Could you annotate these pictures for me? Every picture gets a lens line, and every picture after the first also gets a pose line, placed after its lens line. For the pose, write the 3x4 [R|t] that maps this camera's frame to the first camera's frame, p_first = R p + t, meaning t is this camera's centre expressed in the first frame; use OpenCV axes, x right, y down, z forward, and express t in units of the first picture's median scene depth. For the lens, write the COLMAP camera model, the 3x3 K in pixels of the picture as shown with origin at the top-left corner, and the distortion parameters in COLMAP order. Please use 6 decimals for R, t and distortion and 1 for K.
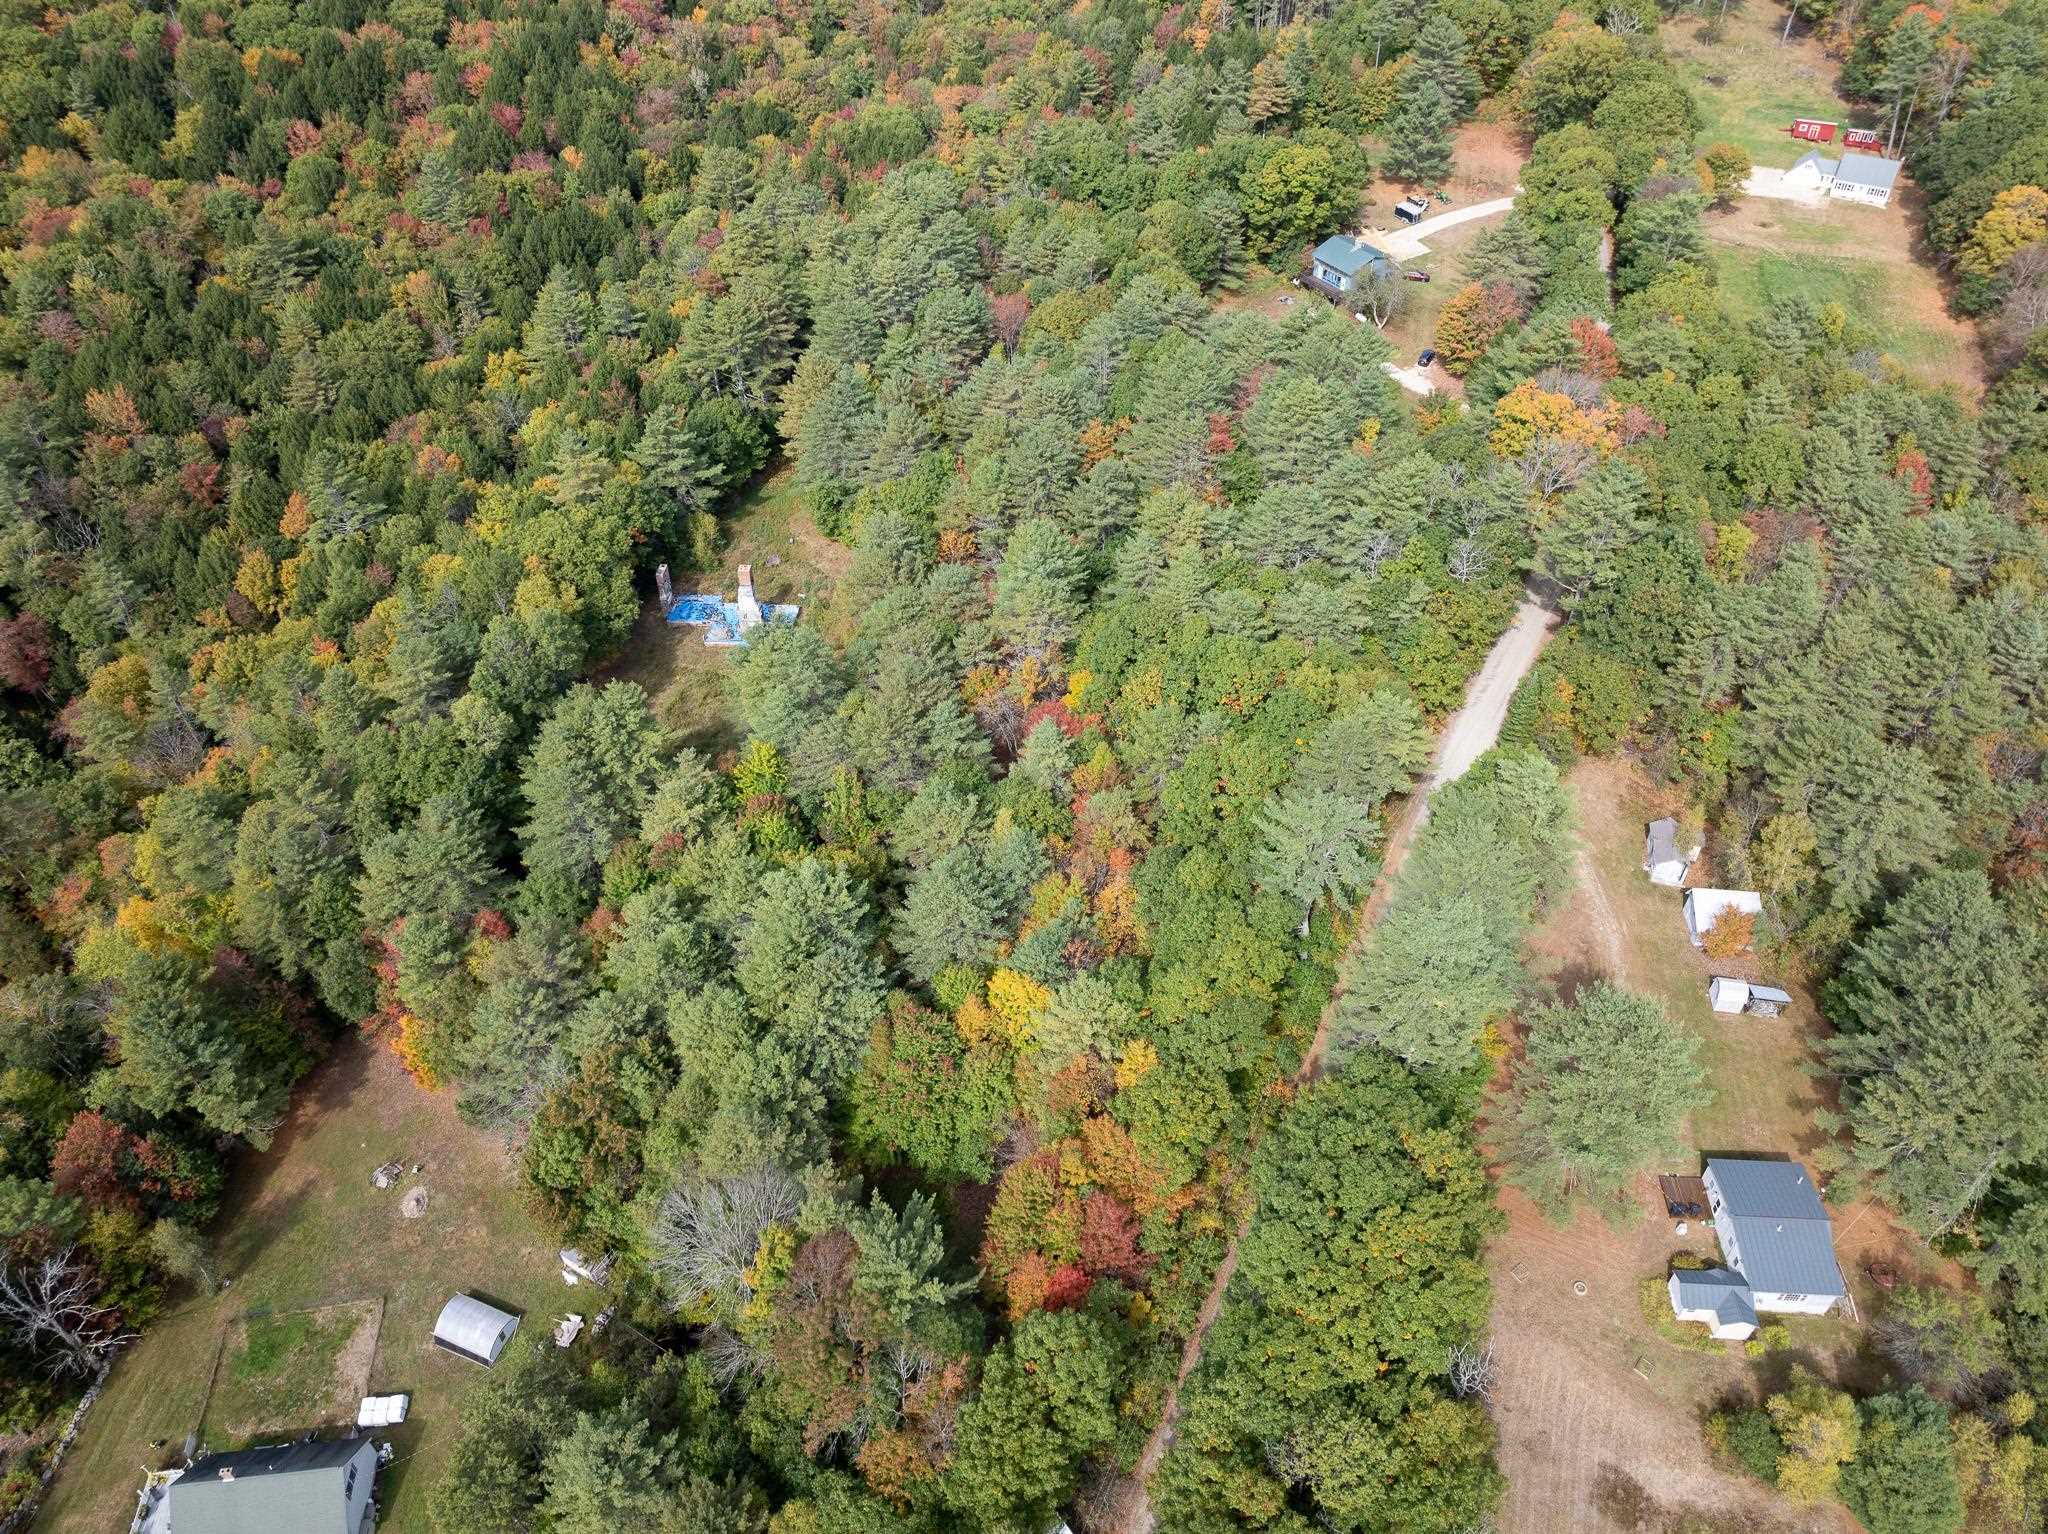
lens RADIAL K [[1405.5, 0, 1024.0], [0, 1405.5, 767.0], [0, 0, 1]] dist [-0.031535, -0.000343]
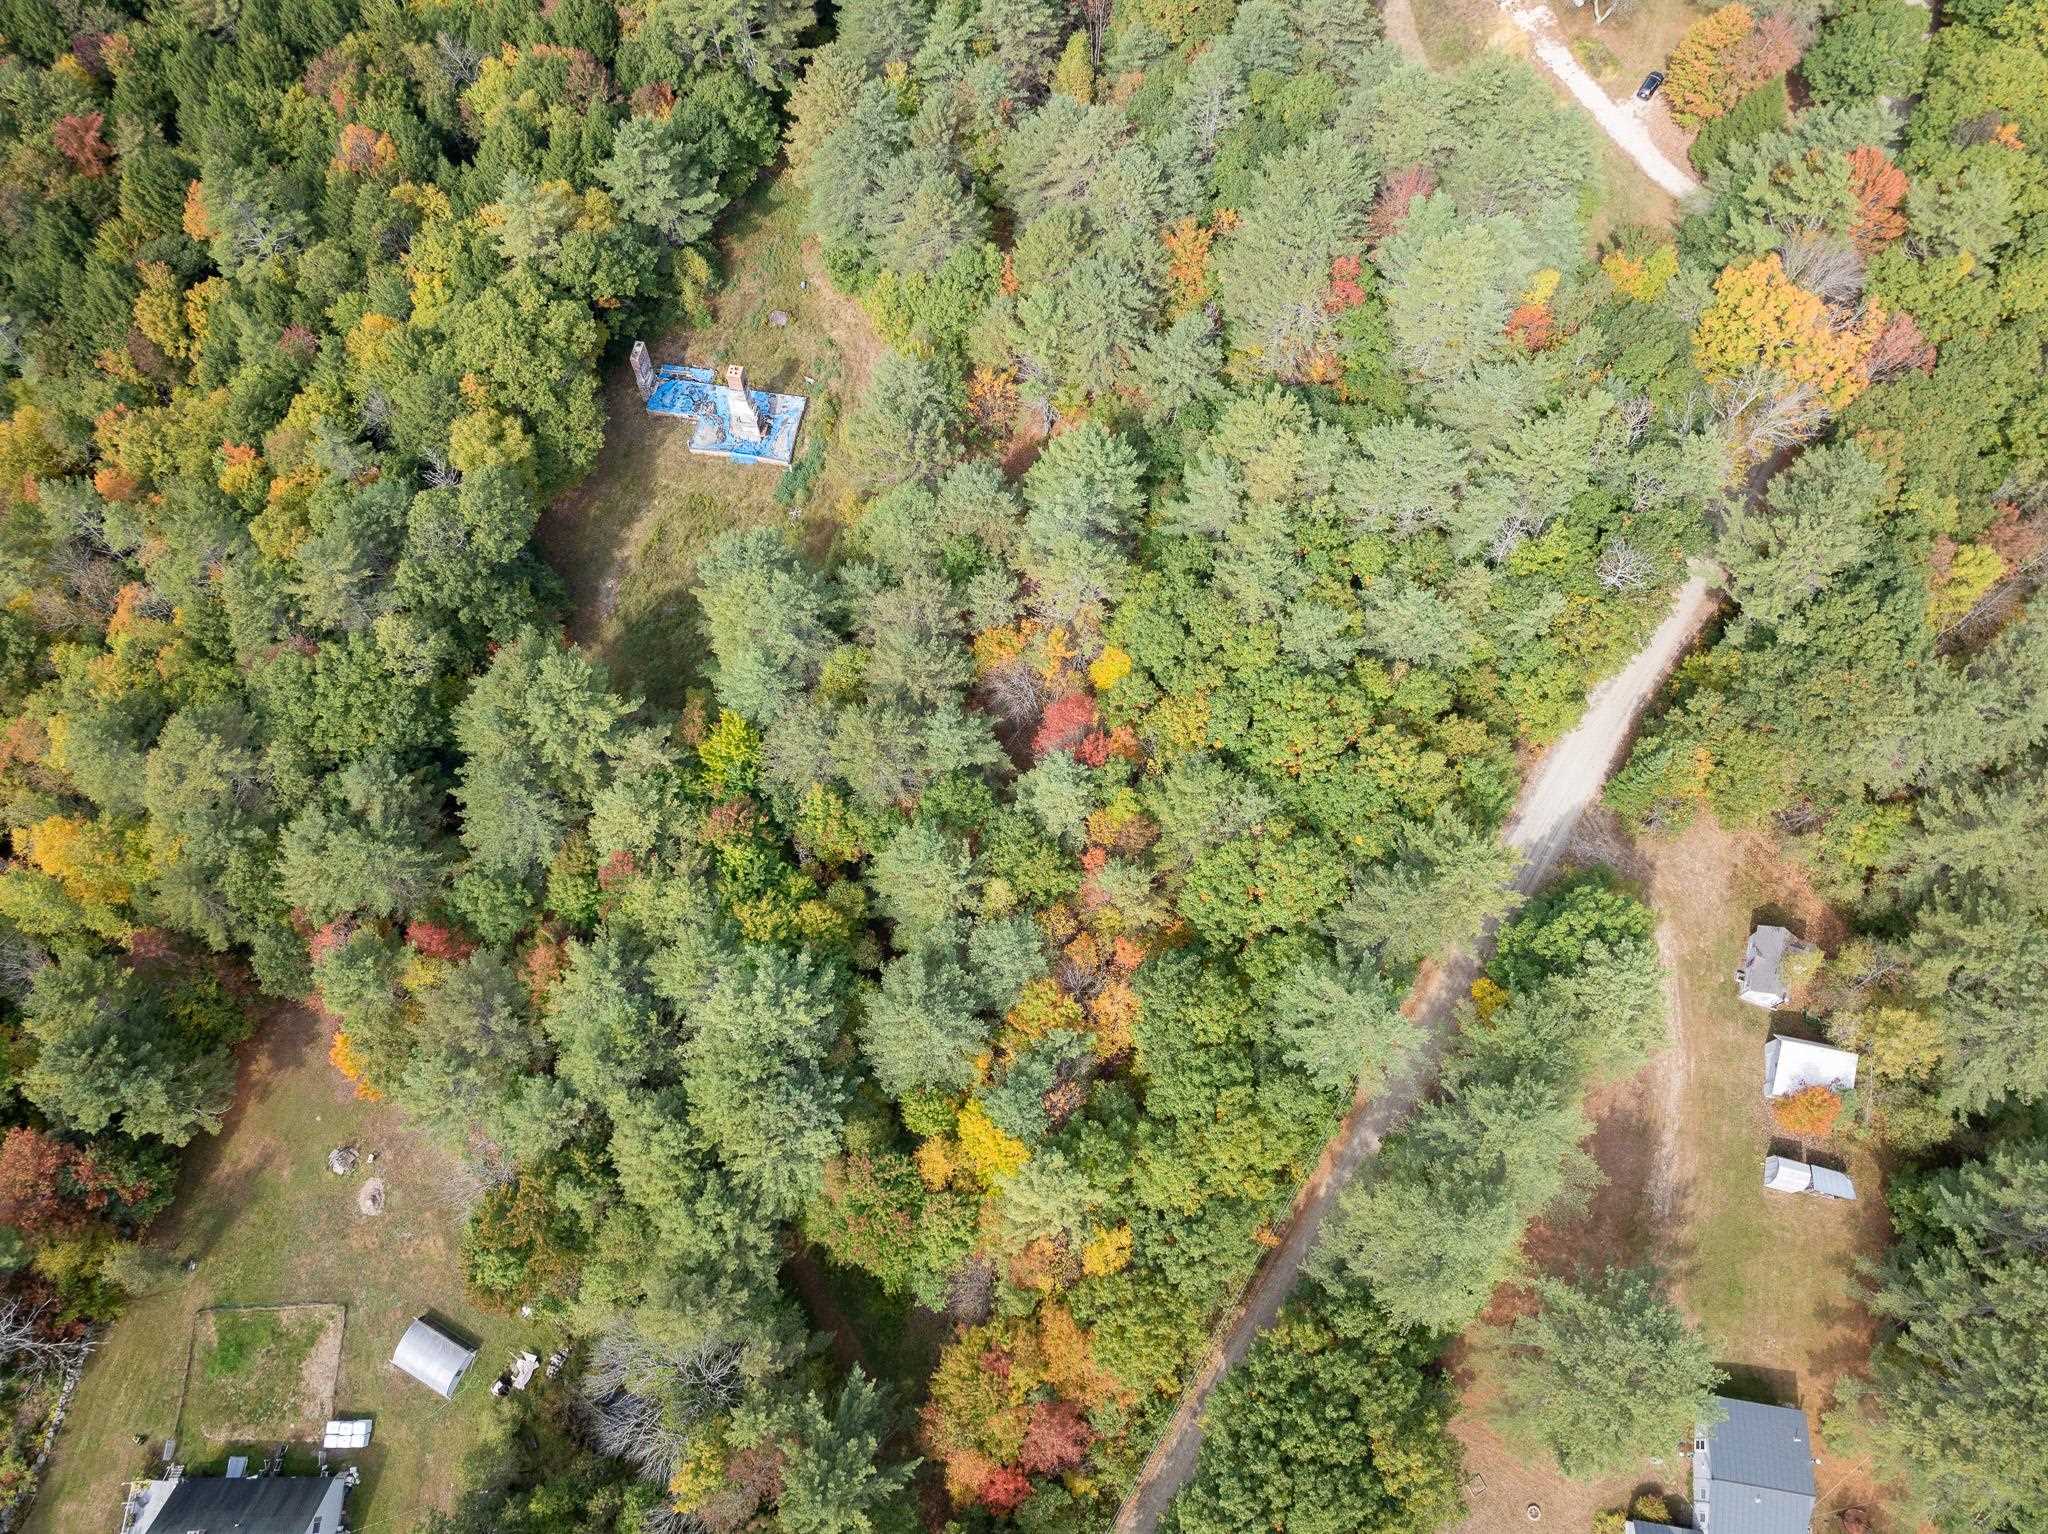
lens RADIAL K [[1416.0, 0, 1024.0], [0, 1416.0, 767.0], [0, 0, 1]] dist [-0.036942, 0.005500]
pose [[0.994790, 0.097137, -0.030933, 0.017172], [-0.076373, 0.911120, 0.405003, -0.325930], [0.067525, -0.400530, 0.913792, 0.205011]]
